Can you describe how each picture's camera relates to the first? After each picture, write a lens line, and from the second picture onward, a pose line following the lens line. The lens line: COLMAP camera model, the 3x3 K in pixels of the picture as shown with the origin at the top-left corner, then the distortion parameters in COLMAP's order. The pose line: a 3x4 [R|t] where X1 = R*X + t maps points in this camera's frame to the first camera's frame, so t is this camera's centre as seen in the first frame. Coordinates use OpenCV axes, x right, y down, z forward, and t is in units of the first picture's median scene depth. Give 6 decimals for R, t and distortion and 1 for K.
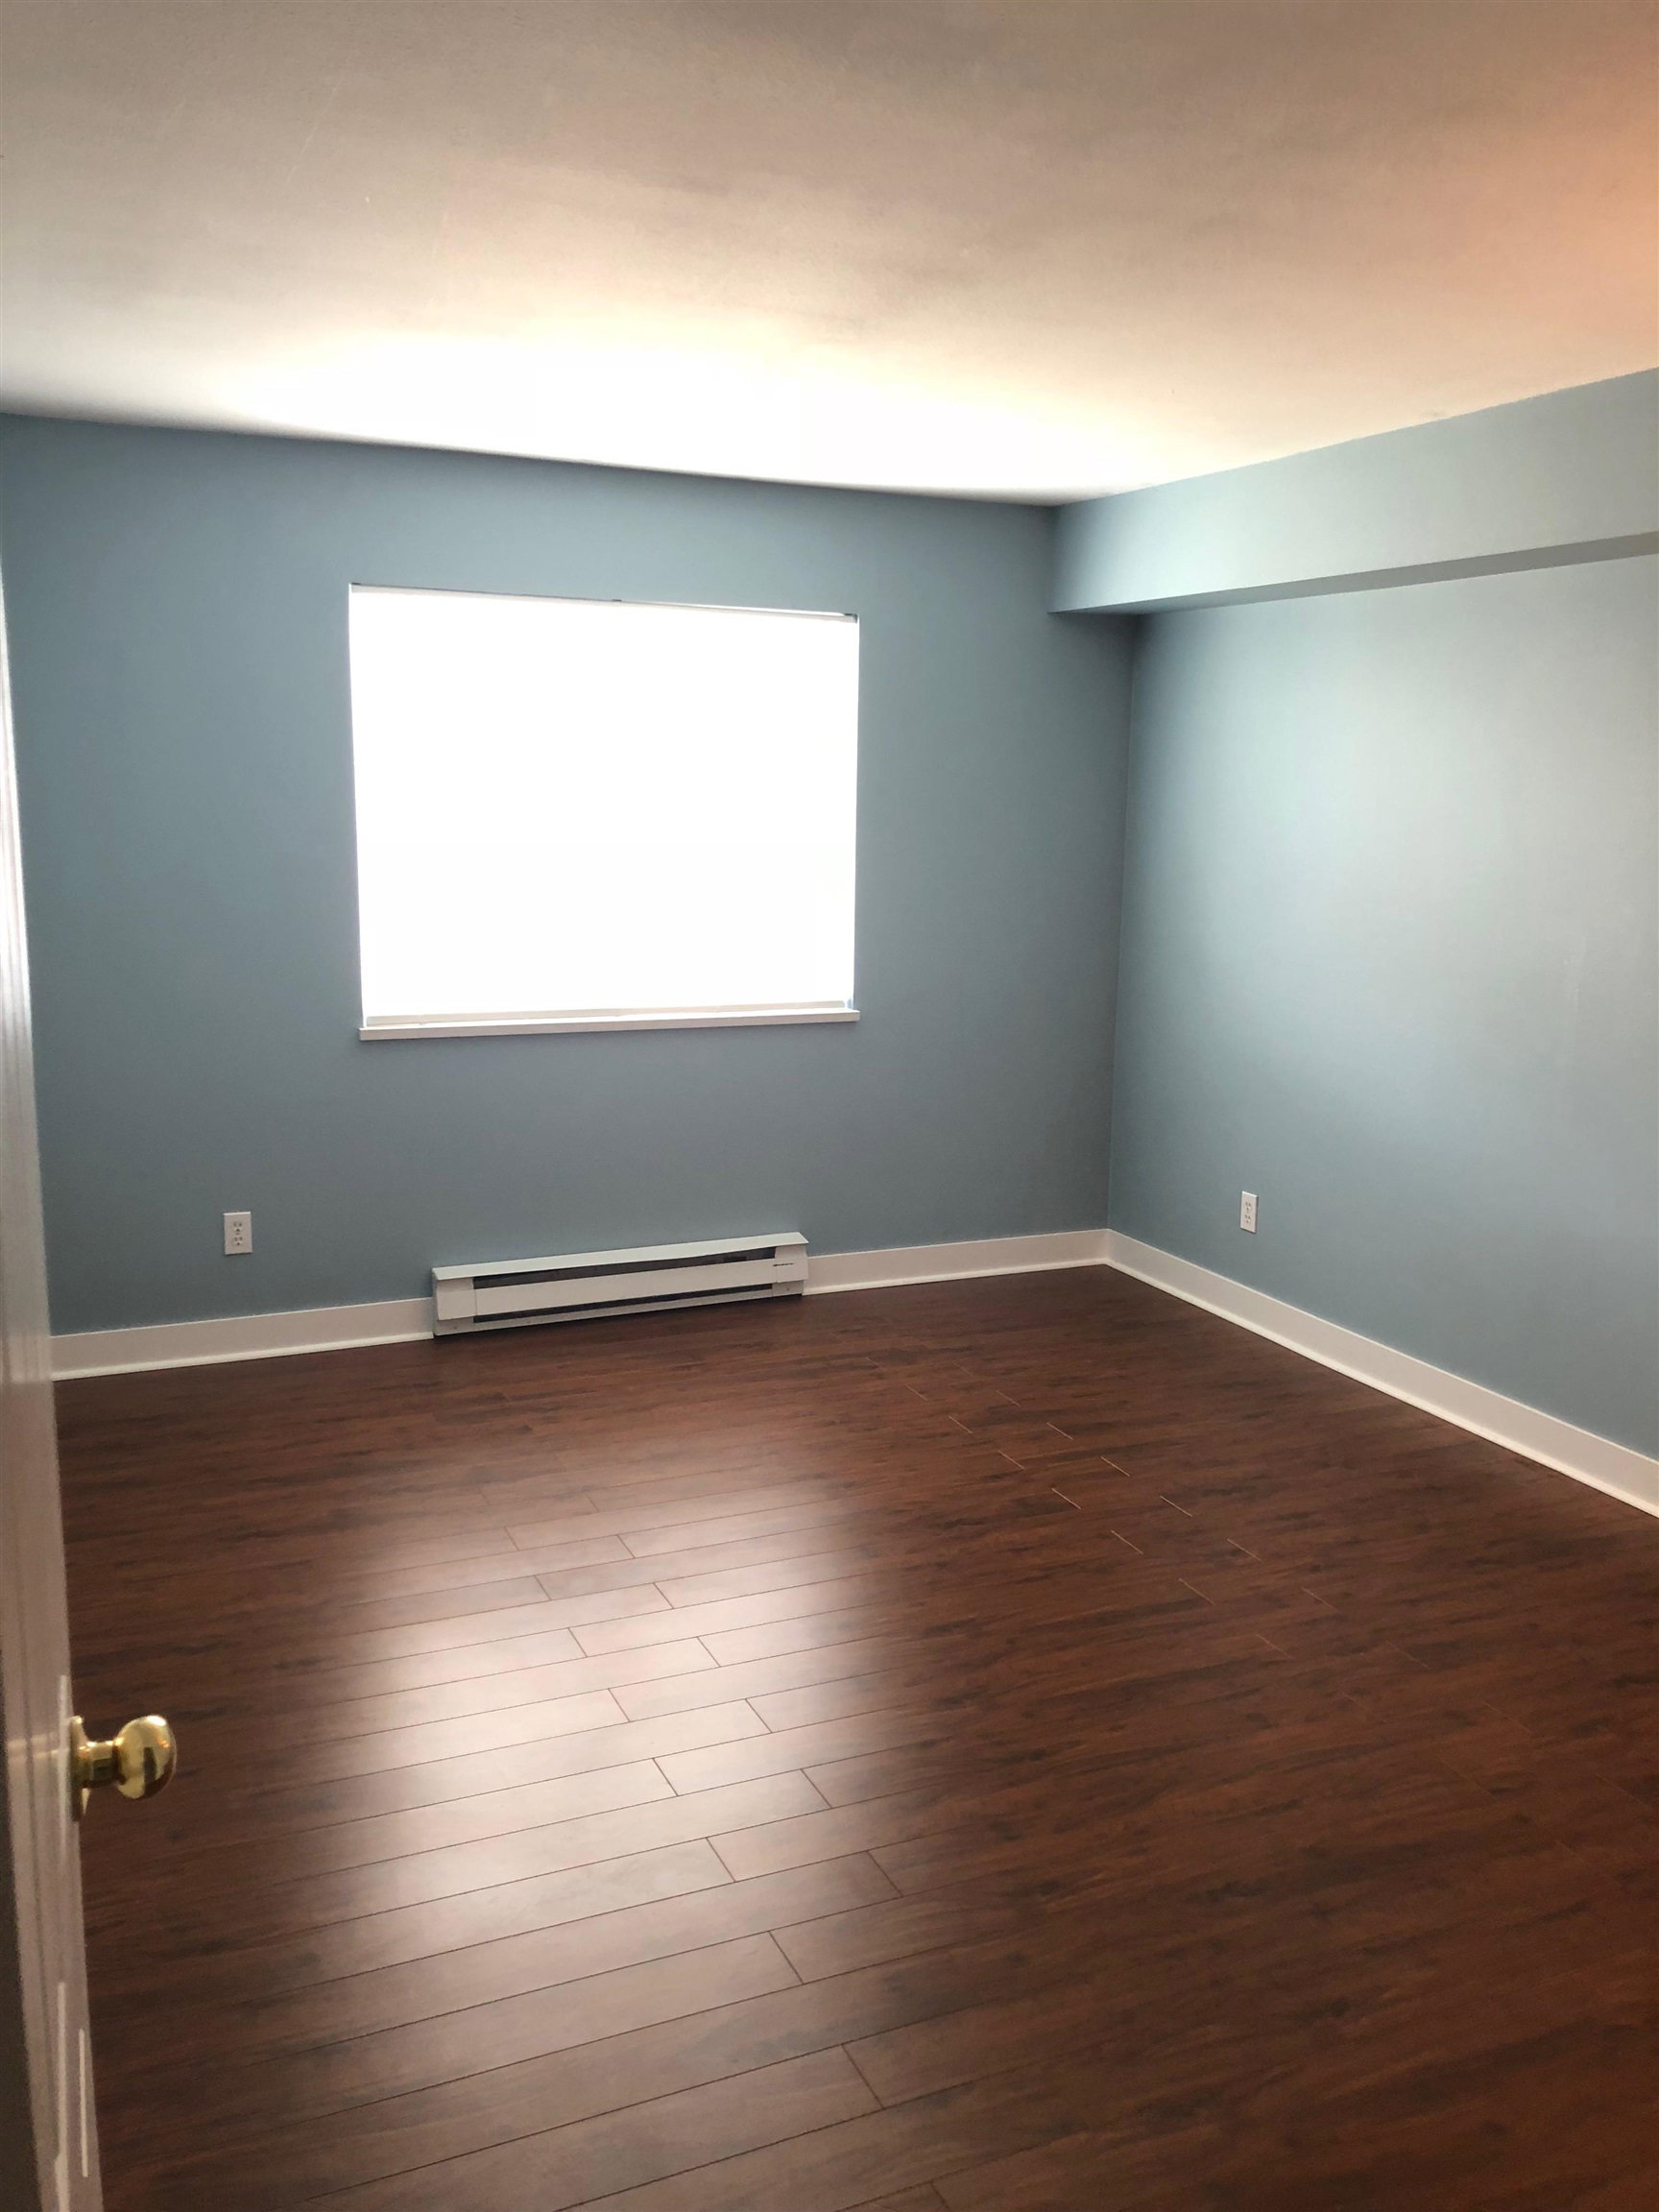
lens RADIAL K [[1816.4, 0, 829.5], [0, 1816.4, 1106.0], [0, 0, 1]] dist [-0.003674, -0.012676]
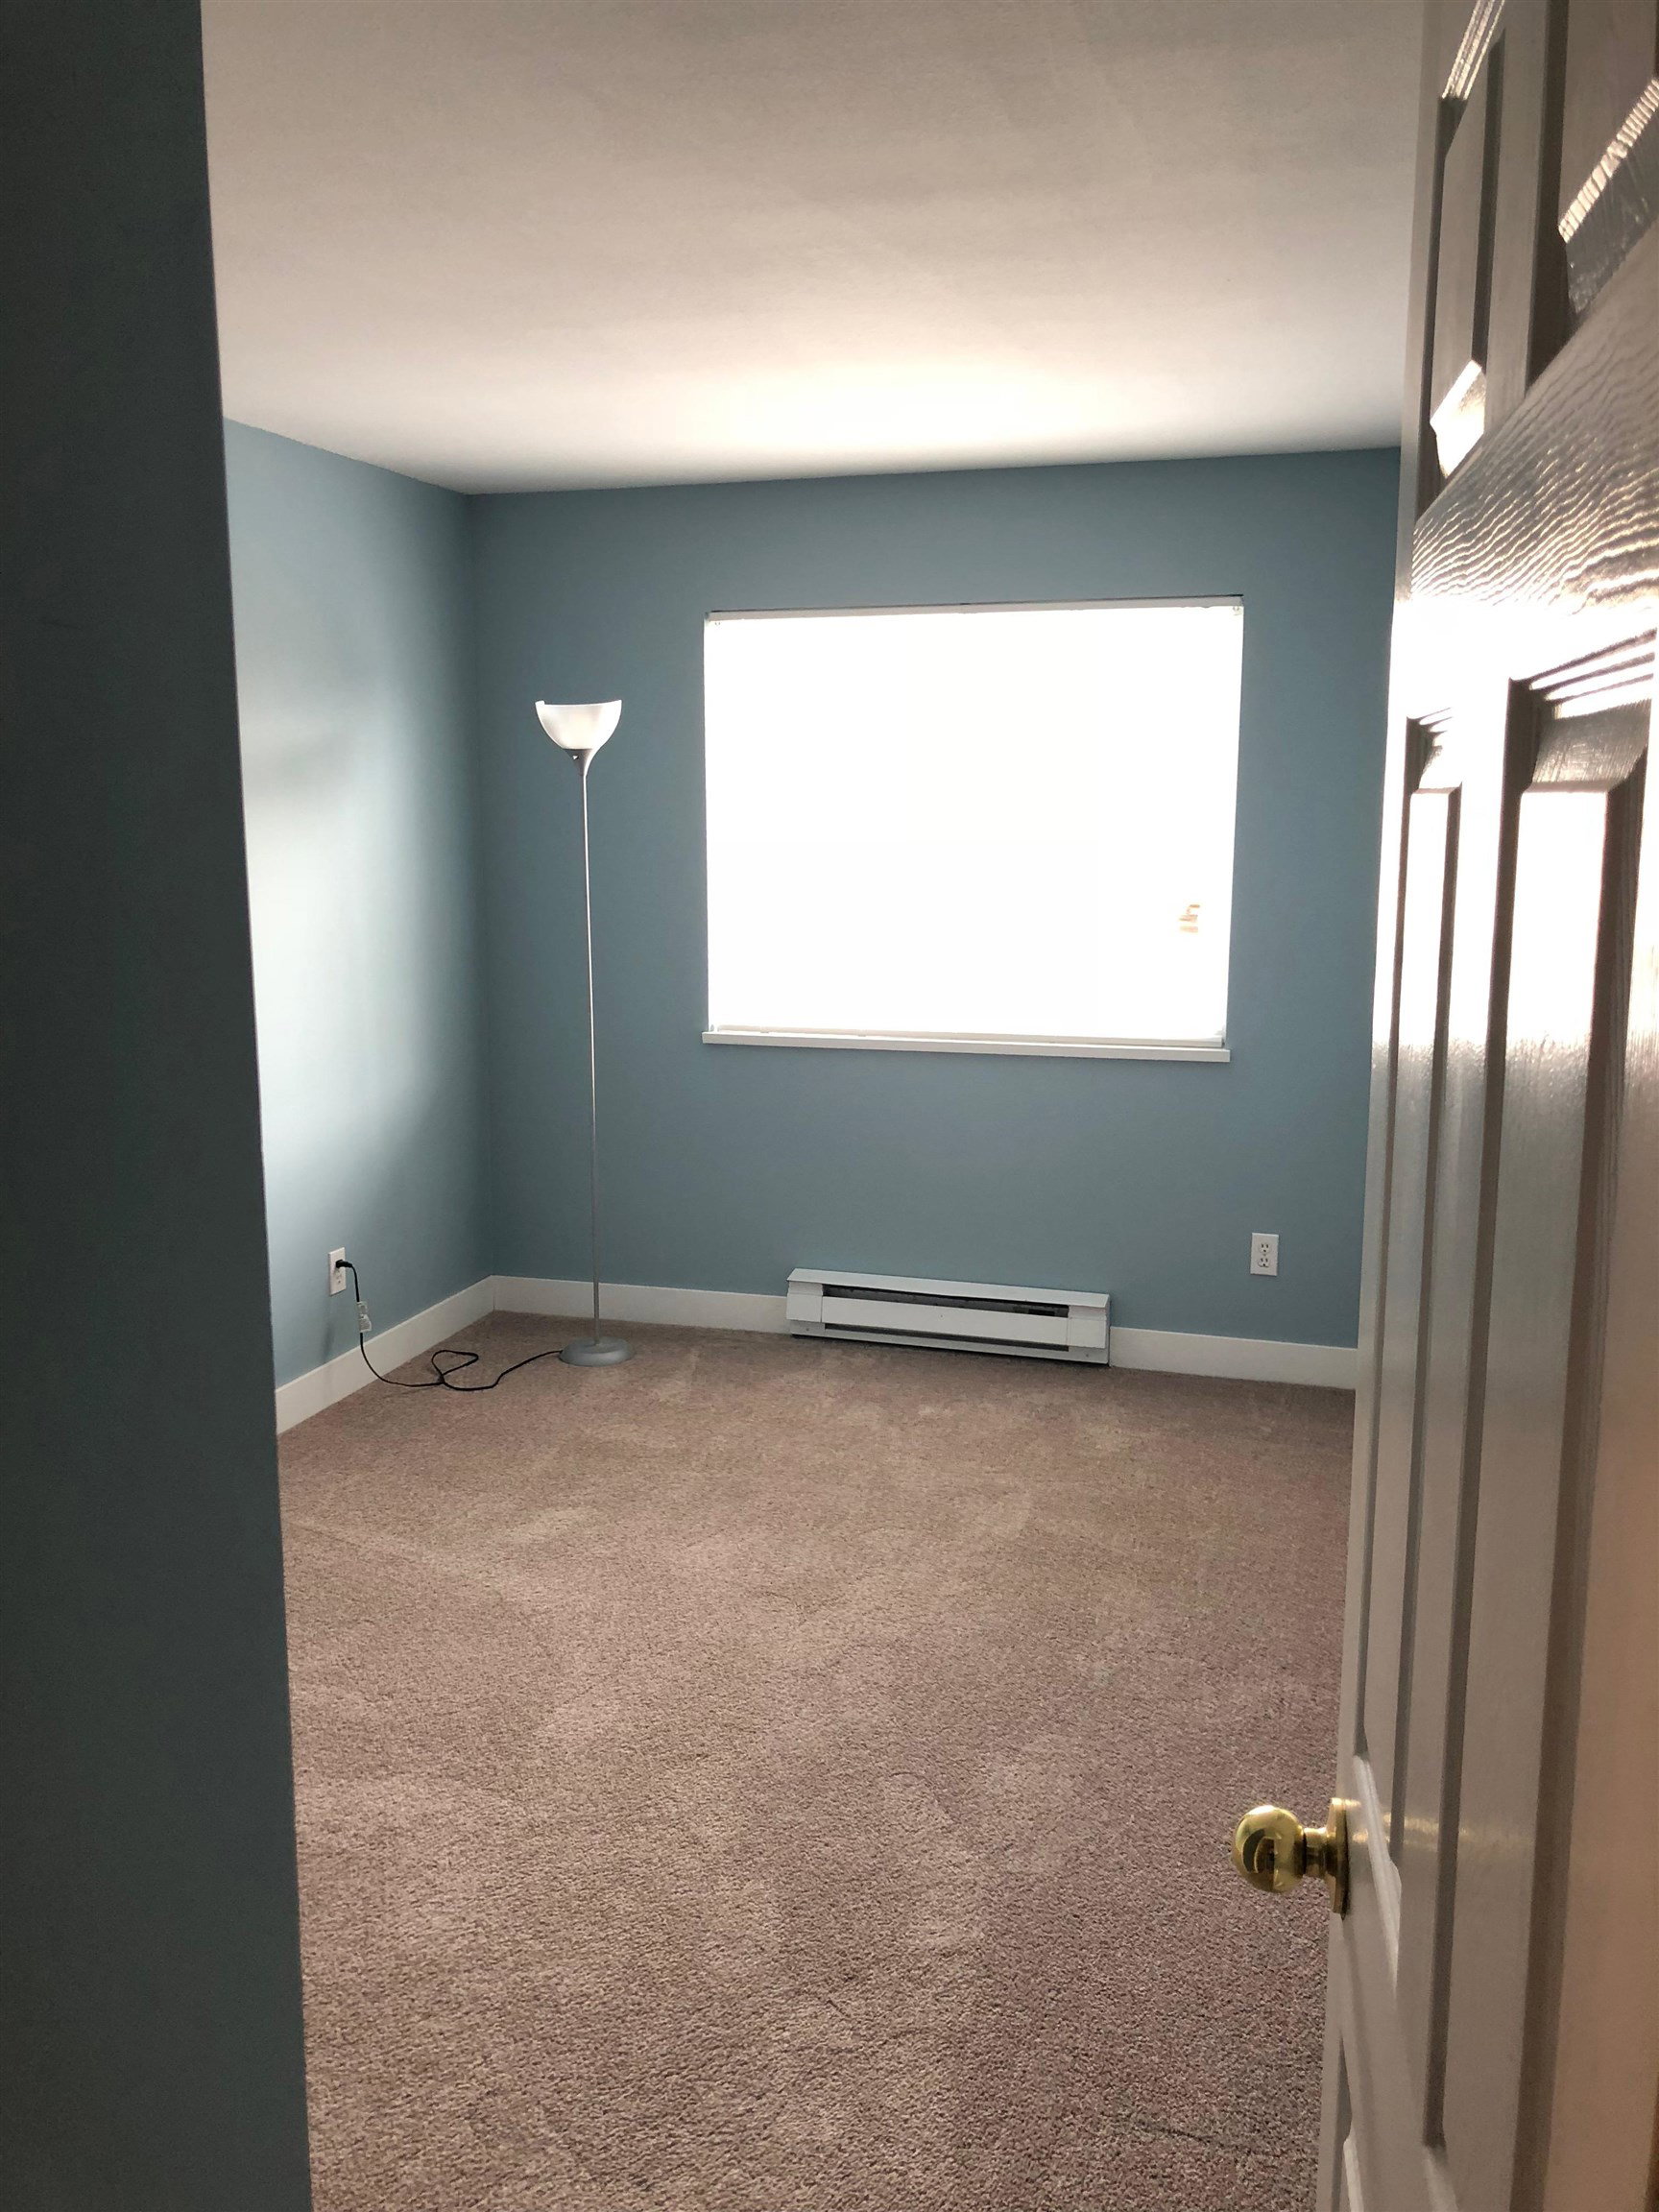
lens RADIAL K [[1816.4, 0, 829.5], [0, 1816.4, 1106.0], [0, 0, 1]] dist [-0.003674, -0.012676]
pose [[0.715774, 0.093934, -0.691985, 0.499895], [-0.106158, 0.994032, 0.025128, -0.030914], [0.690216, 0.055474, 0.721474, 0.259825]]
